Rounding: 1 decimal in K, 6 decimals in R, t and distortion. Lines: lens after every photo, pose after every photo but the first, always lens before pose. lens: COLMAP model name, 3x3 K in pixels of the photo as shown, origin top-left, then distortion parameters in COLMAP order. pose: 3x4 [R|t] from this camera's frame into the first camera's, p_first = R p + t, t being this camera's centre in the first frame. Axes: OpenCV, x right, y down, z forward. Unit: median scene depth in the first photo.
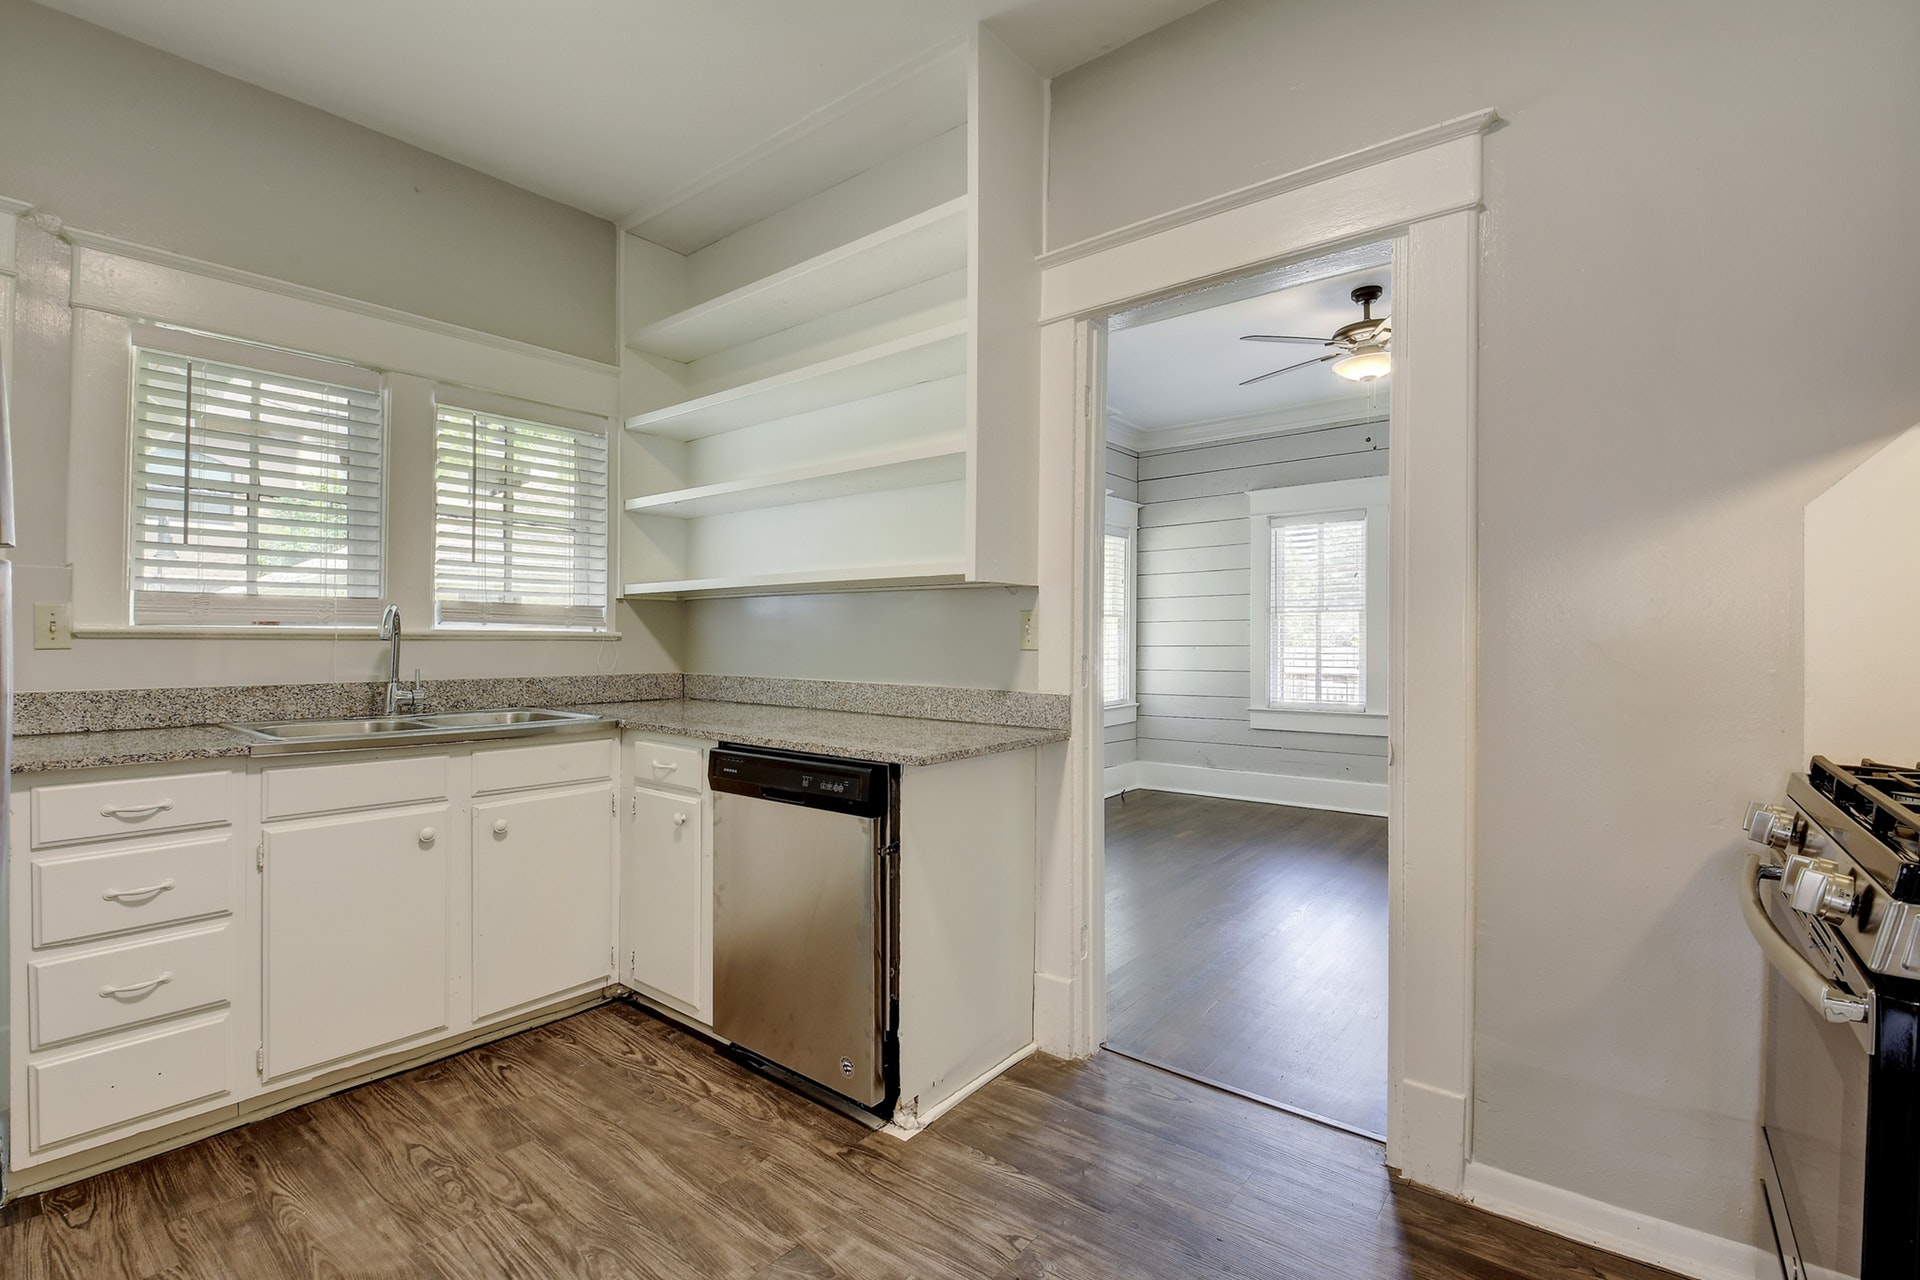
lens RADIAL K [[862.1, 0, 961.0], [0, 862.1, 649.6], [0, 0, 1]] dist [-0.017596, -0.000809]
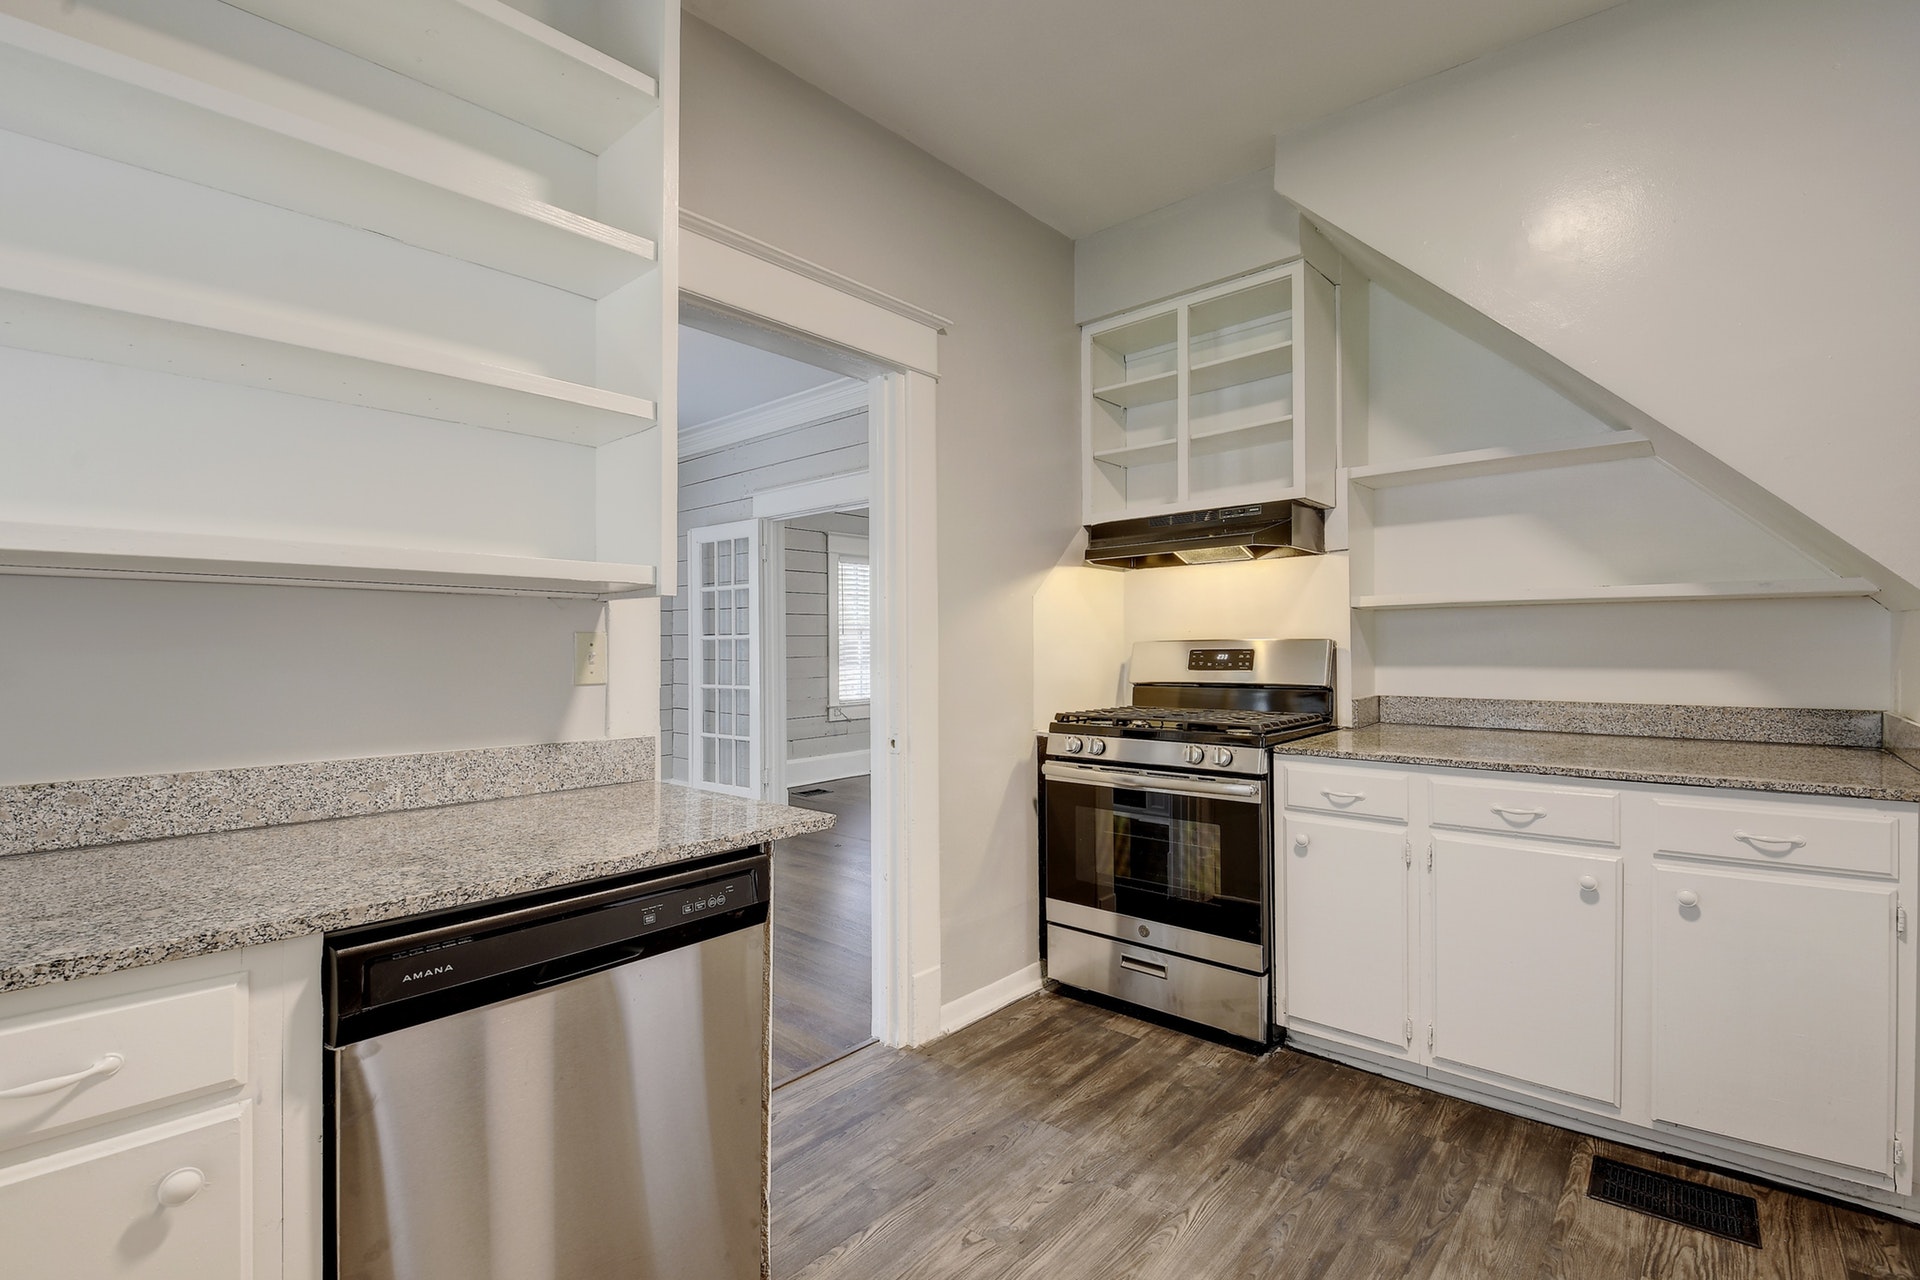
lens RADIAL K [[862.1, 0, 958.0], [0, 862.1, 636.9], [0, 0, 1]] dist [-0.017596, -0.000809]
pose [[0.057401, 0.005281, 0.998337, -0.784368], [0.015819, 0.999856, -0.006199, -0.039080], [-0.998226, 0.016149, 0.057309, 0.740445]]
